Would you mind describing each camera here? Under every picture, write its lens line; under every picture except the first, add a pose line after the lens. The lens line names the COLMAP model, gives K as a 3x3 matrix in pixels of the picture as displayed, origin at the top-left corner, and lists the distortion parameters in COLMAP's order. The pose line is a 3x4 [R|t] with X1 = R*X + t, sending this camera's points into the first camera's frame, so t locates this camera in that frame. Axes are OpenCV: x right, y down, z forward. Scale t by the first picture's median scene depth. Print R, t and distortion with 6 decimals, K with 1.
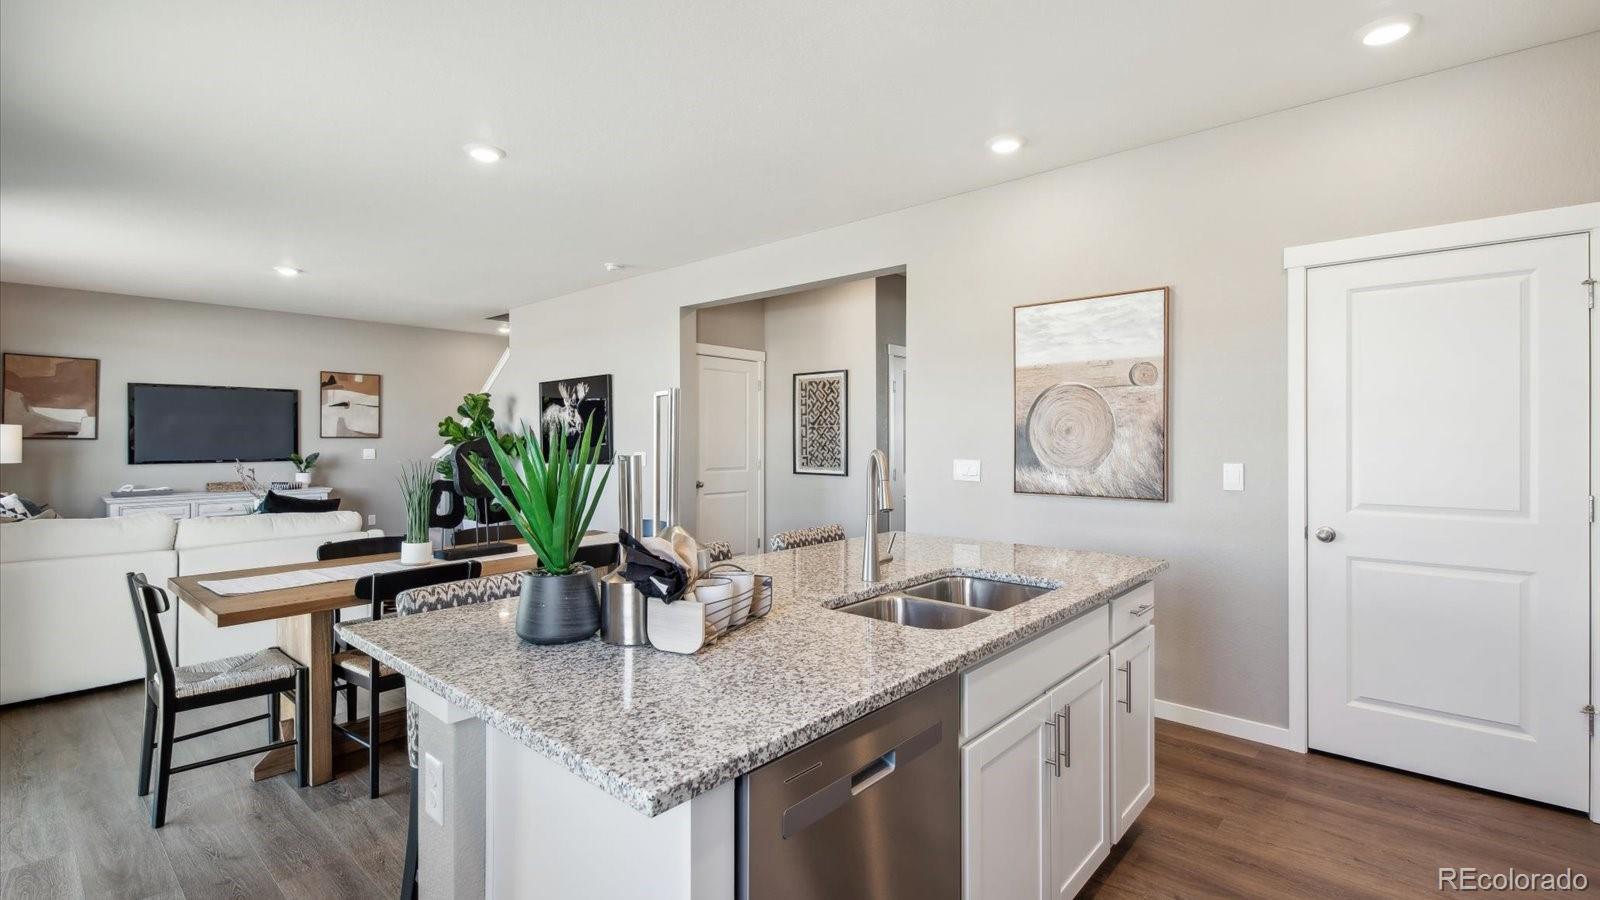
lens RADIAL K [[689.4, 0, 789.5], [0, 689.4, 446.6], [0, 0, 1]] dist [-0.005198, -0.005934]
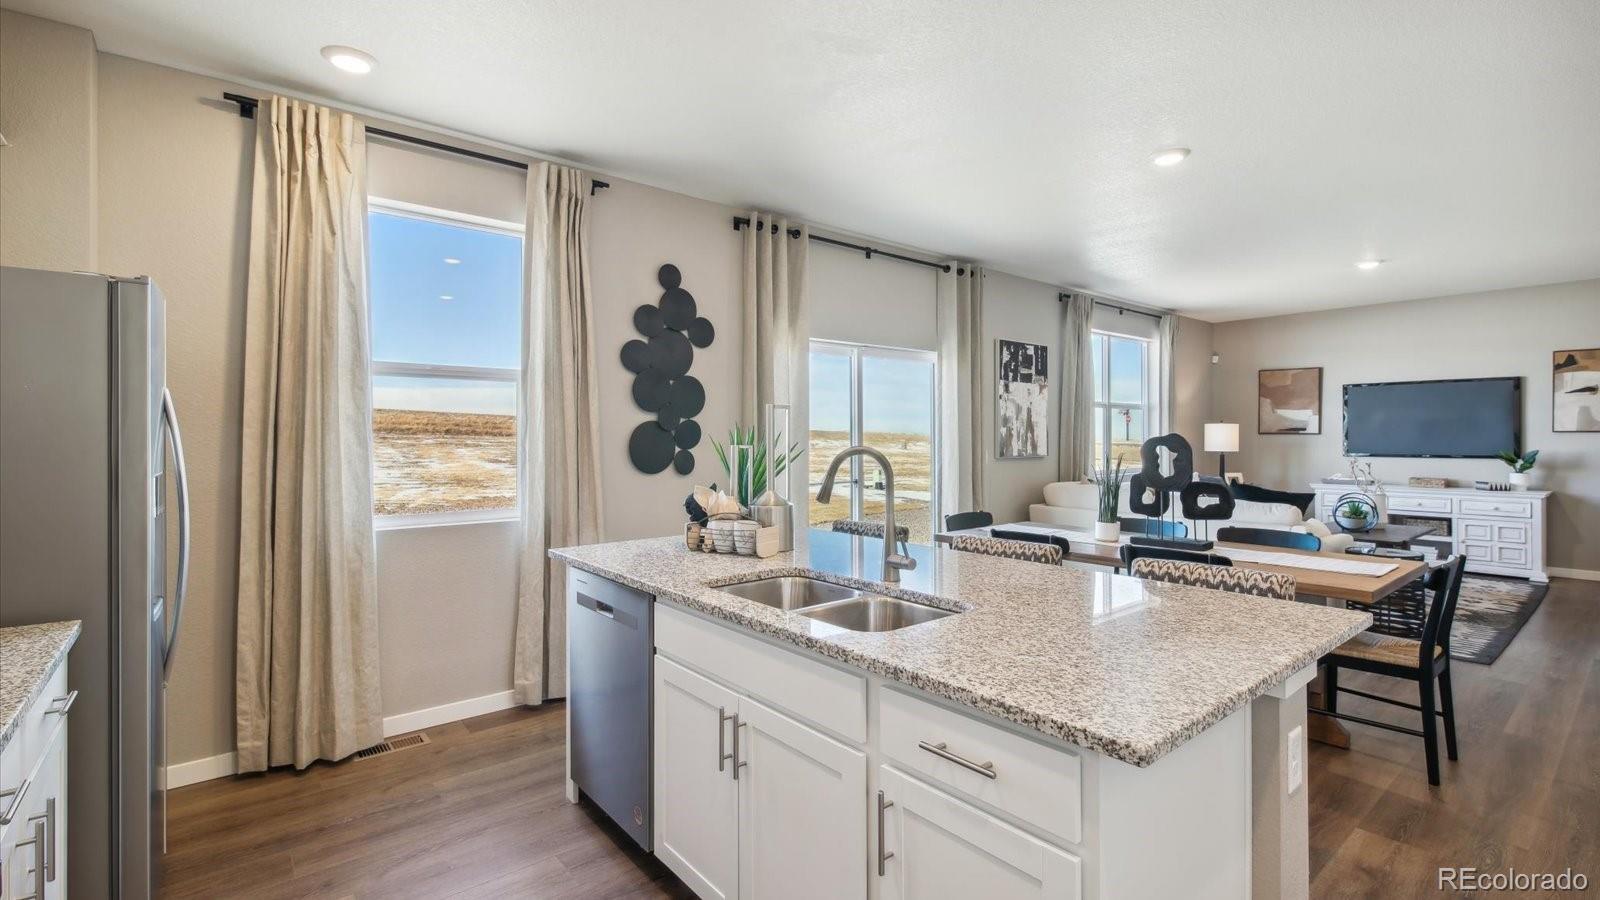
lens RADIAL K [[689.4, 0, 789.5], [0, 689.4, 446.6], [0, 0, 1]] dist [-0.005198, -0.005934]
pose [[-0.165157, 0.016641, -0.986127, 0.296344], [-0.007606, 0.999806, 0.018146, -0.003649], [0.986238, 0.010497, -0.164998, 0.262342]]
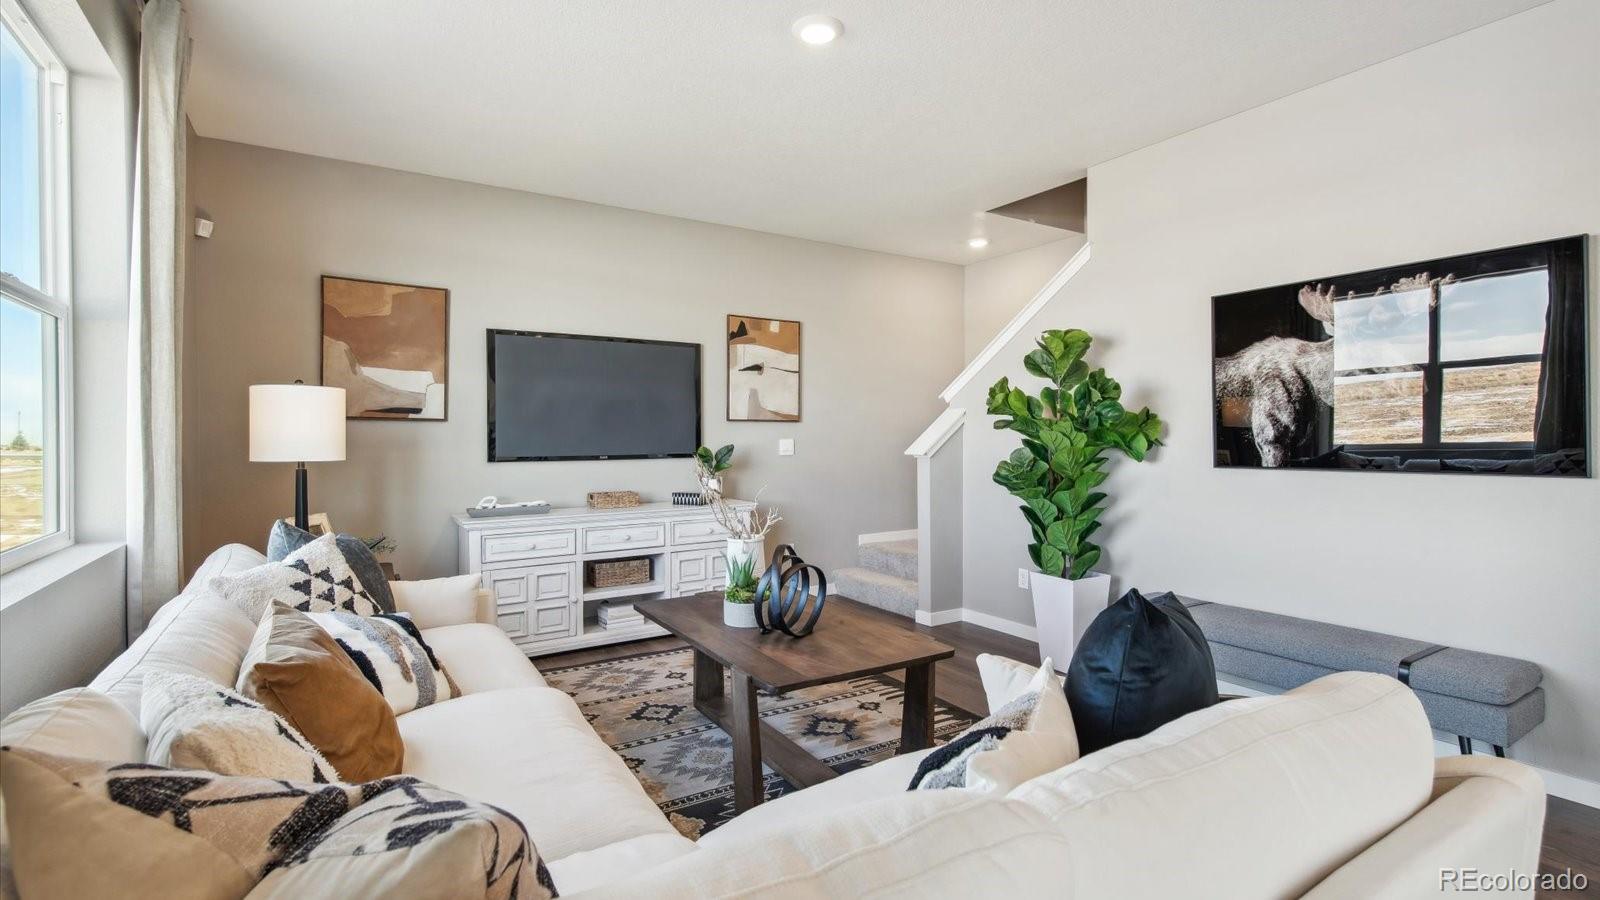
lens RADIAL K [[701.4, 0, 768.5], [0, 701.4, 435.9], [0, 0, 1]] dist [-0.001995, -0.000140]
pose [[0.964065, -0.003098, -0.265647, -0.531908], [0.000042, 0.999934, -0.011511, 0.008999], [0.265666, 0.011086, 0.964002, 0.439501]]
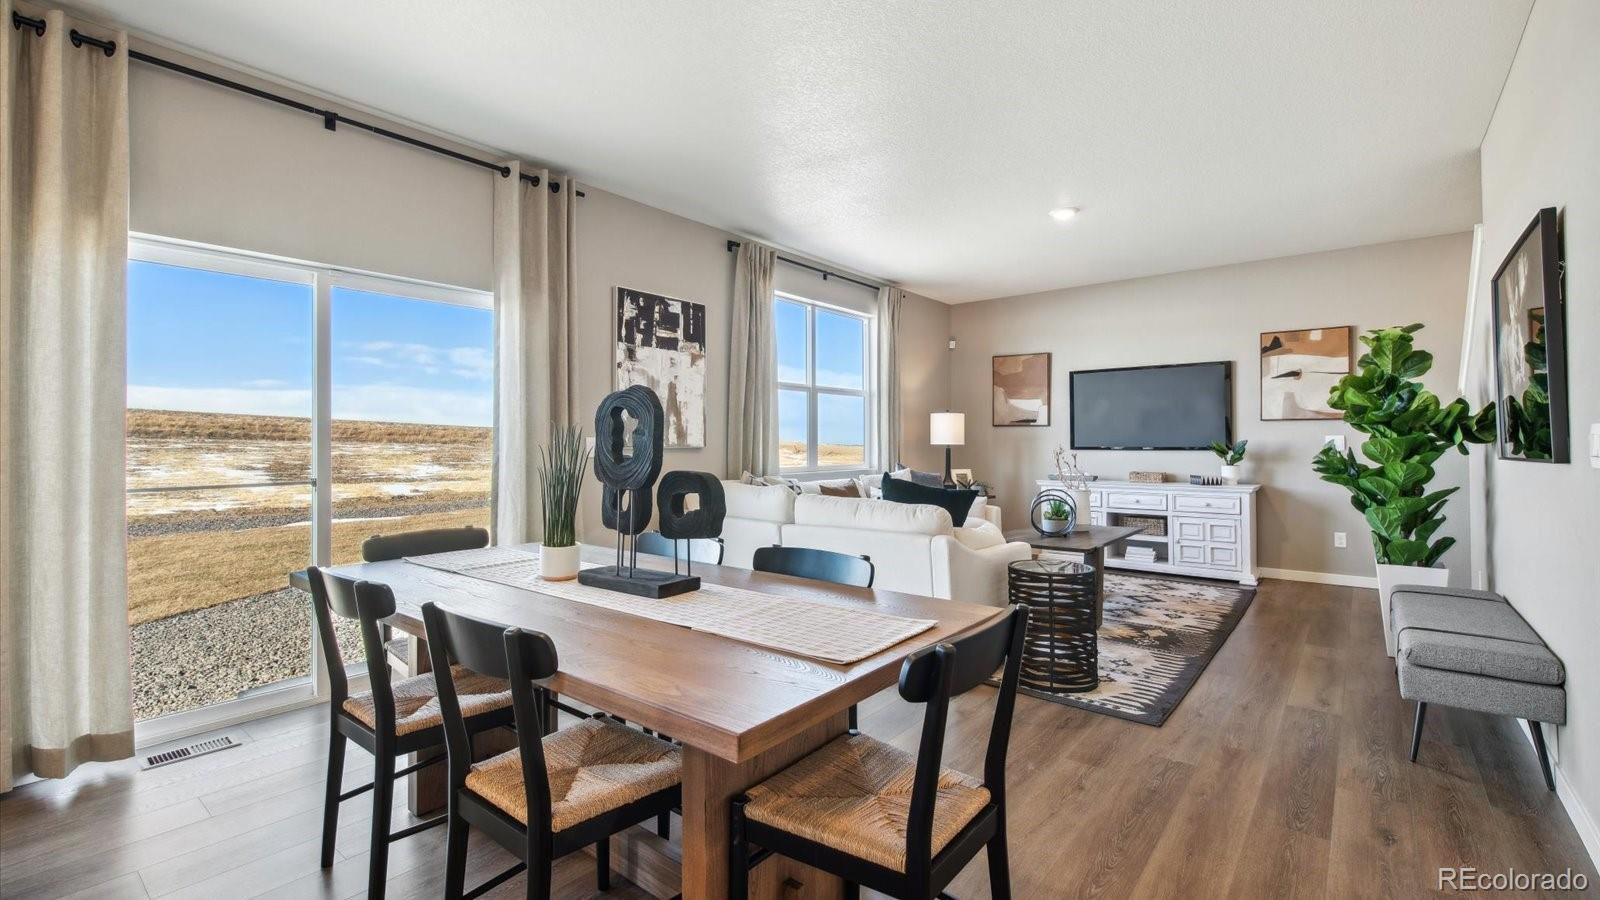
lens RADIAL K [[689.4, 0, 789.5], [0, 689.4, 446.6], [0, 0, 1]] dist [-0.005198, -0.005934]
pose [[0.052028, 0.008954, -0.998605, 0.052011], [-0.007795, 0.999933, 0.008560, 0.014680], [0.998615, 0.007339, 0.052095, 0.492251]]
